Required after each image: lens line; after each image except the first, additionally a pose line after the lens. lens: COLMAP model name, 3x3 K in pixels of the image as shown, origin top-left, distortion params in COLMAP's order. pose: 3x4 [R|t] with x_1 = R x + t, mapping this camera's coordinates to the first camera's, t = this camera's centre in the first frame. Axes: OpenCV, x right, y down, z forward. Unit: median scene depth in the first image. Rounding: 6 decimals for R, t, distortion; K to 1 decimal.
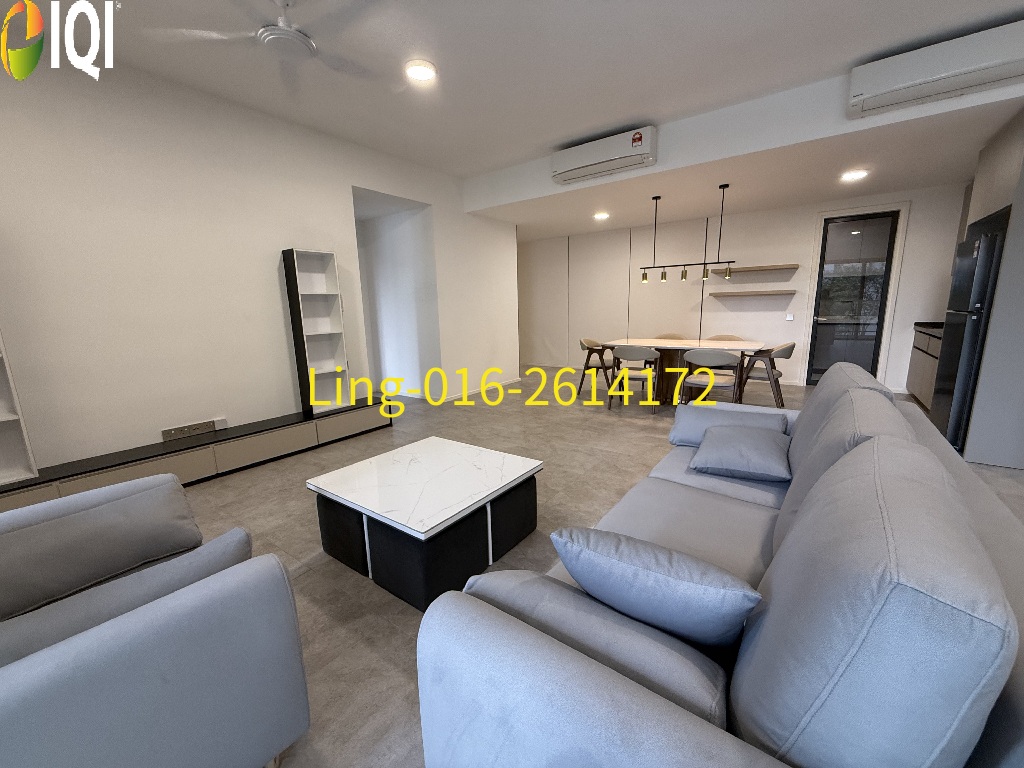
lens RADIAL K [[408.7, 0, 508.8], [0, 408.7, 385.4], [0, 0, 1]] dist [-0.000536, 0.000032]
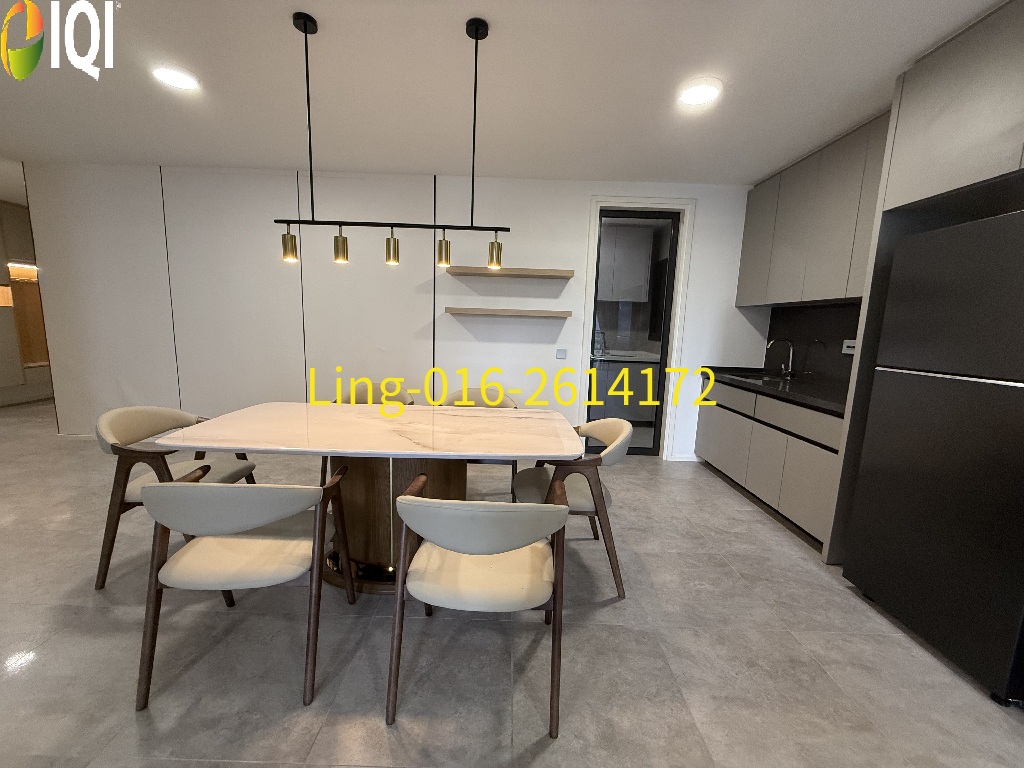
lens RADIAL K [[408.7, 0, 508.8], [0, 408.7, 385.4], [0, 0, 1]] dist [-0.000536, 0.000032]
pose [[0.805512, -0.038259, 0.591343, 0.245808], [0.061180, 0.997950, -0.018771, -0.112375], [-0.589413, 0.051299, 0.806201, 0.546484]]
